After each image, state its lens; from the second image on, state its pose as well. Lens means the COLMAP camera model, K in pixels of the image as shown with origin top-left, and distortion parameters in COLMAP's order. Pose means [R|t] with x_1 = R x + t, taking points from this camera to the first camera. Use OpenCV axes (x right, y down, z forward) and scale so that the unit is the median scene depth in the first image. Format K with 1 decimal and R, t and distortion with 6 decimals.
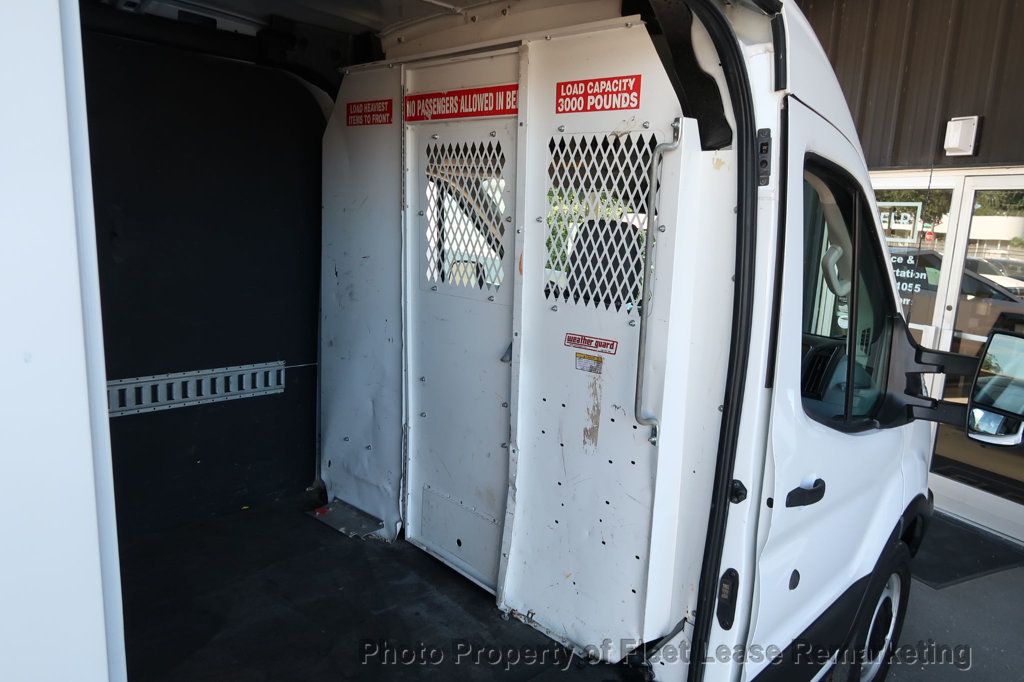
lens RADIAL K [[708.4, 0, 508.8], [0, 708.4, 341.4], [0, 0, 1]] dist [-0.017555, 0.002910]
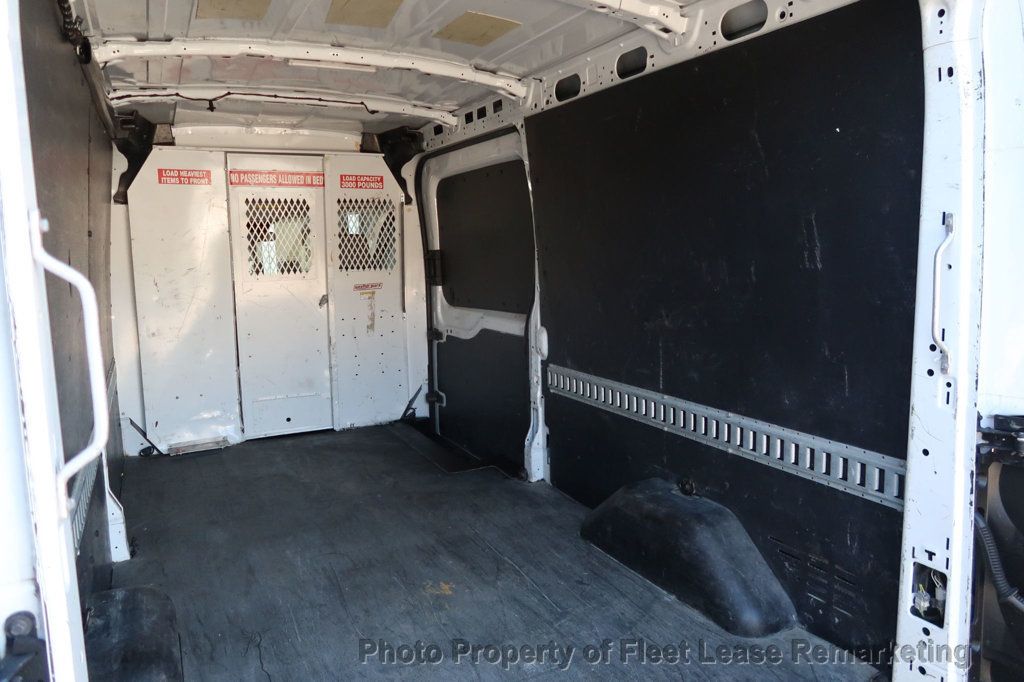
lens RADIAL K [[708.4, 0, 508.1], [0, 708.4, 338.1], [0, 0, 1]] dist [-0.017555, 0.002910]
pose [[0.318038, -0.193354, 0.928152, -1.626056], [0.202116, 0.970305, 0.132879, -0.041598], [-0.926284, 0.145334, 0.347673, -0.172463]]
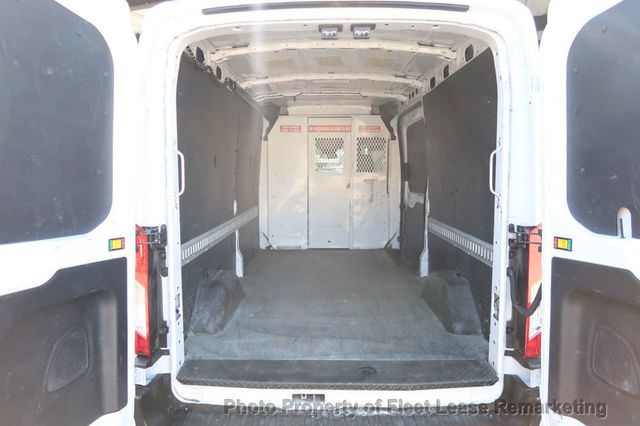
lens RADIAL K [[442.7, 0, 320.2], [0, 442.7, 210.3], [0, 0, 1]] dist [-0.017555, 0.002910]
pose [[0.722234, -0.126986, 0.679892, -1.822680], [0.165487, 0.986176, 0.008399, 0.100276], [-0.671559, 0.106447, 0.733265, -0.771784]]
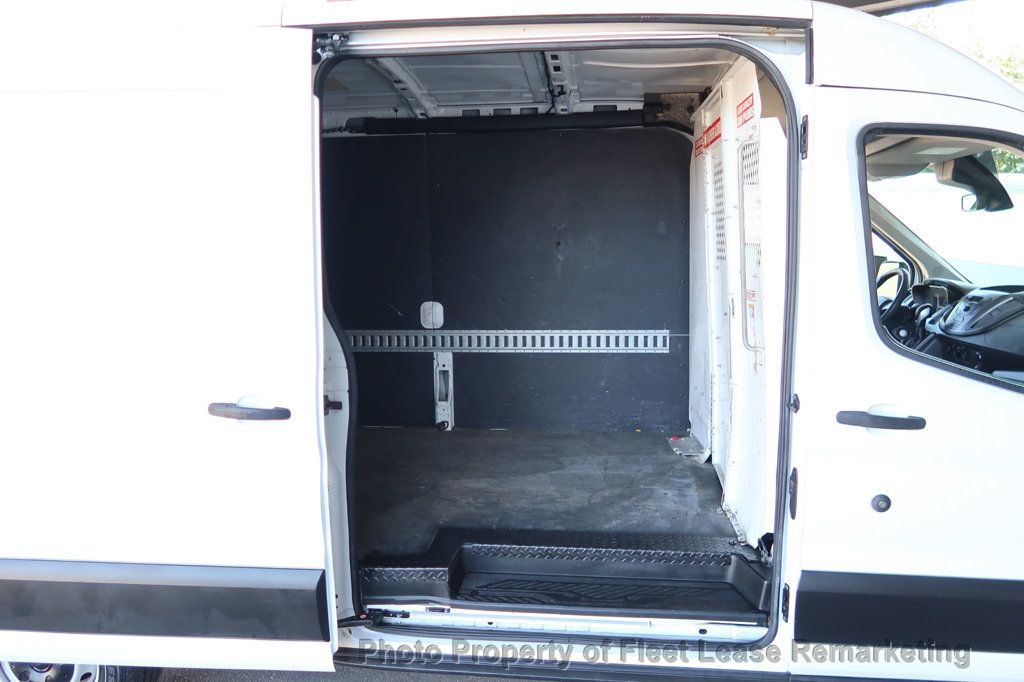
lens RADIAL K [[708.4, 0, 506.4], [0, 708.4, 341.2], [0, 0, 1]] dist [-0.017555, 0.002910]
pose [[0.608390, 0.040077, -0.792626, 0.749999], [-0.086101, 0.996162, -0.015720, 0.124811], [0.788954, 0.077809, 0.609506, -0.131960]]
